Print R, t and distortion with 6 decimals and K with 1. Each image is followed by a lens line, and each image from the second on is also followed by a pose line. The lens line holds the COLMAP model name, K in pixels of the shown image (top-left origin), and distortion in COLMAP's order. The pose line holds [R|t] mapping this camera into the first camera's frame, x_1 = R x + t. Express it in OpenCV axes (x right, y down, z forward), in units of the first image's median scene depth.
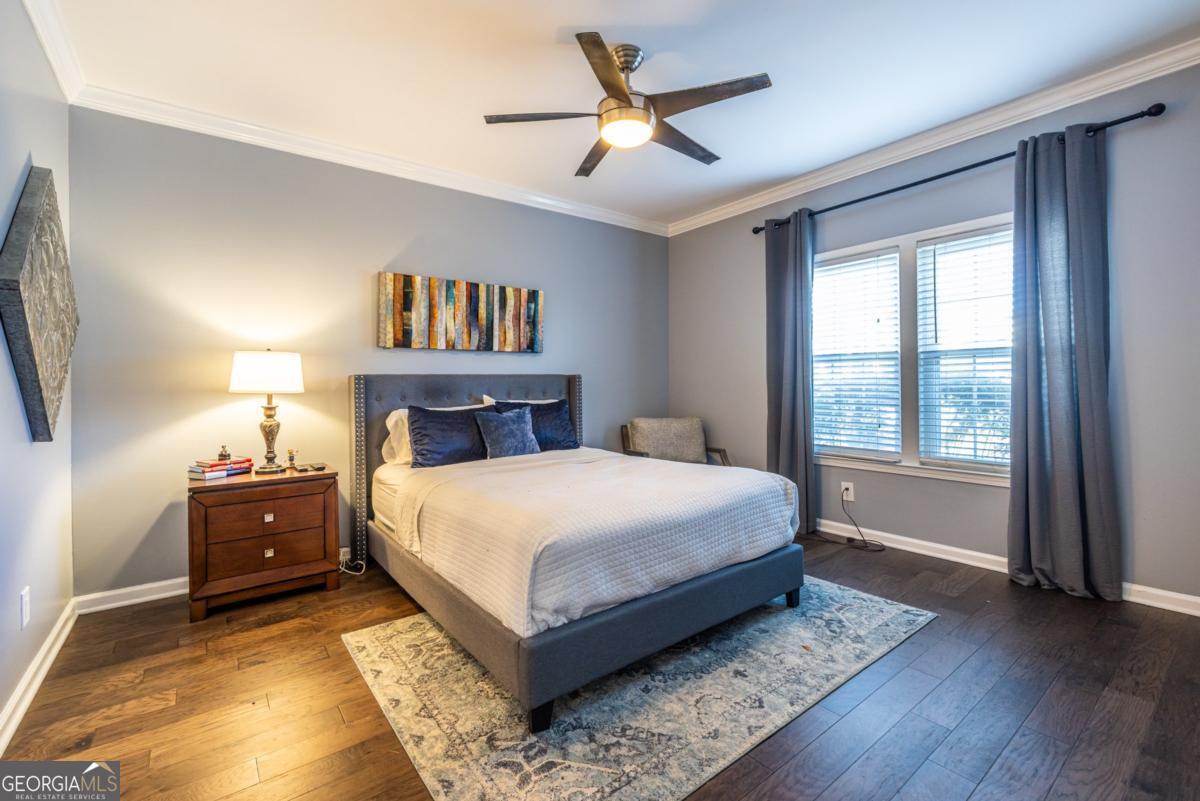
lens RADIAL K [[511.2, 0, 622.4], [0, 511.2, 383.3], [0, 0, 1]] dist [-0.001385, 0.000680]
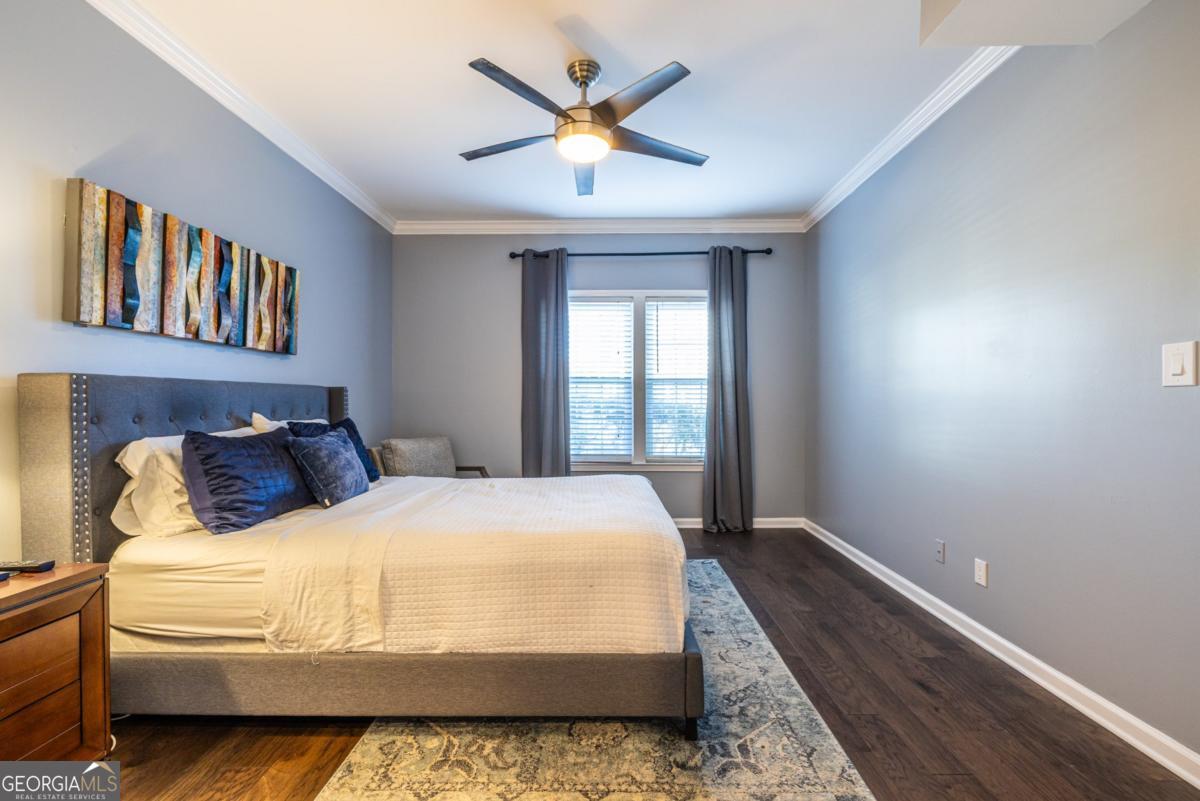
lens RADIAL K [[511.2, 0, 585.7], [0, 511.2, 403.4], [0, 0, 1]] dist [-0.001385, 0.000680]
pose [[0.633198, 0.009003, 0.773938, -0.591043], [-0.009068, 0.999950, -0.004213, 0.010885], [-0.773937, -0.004350, 0.633248, 0.281845]]
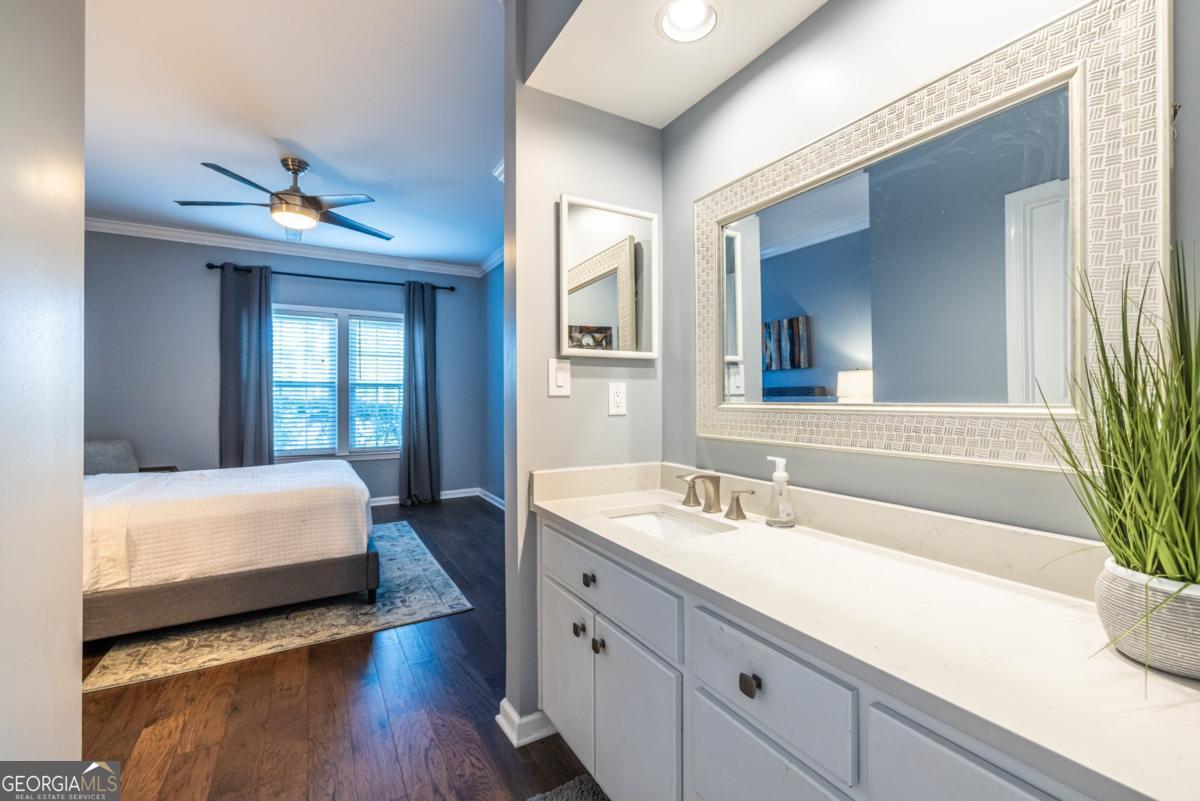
lens RADIAL K [[511.2, 0, 609.3], [0, 511.2, 393.4], [0, 0, 1]] dist [-0.001385, 0.000680]
pose [[0.109736, 0.021877, 0.993720, -0.975688], [-0.001195, 0.999760, -0.021878, 0.004183], [-0.993960, 0.001213, 0.109736, 0.008415]]
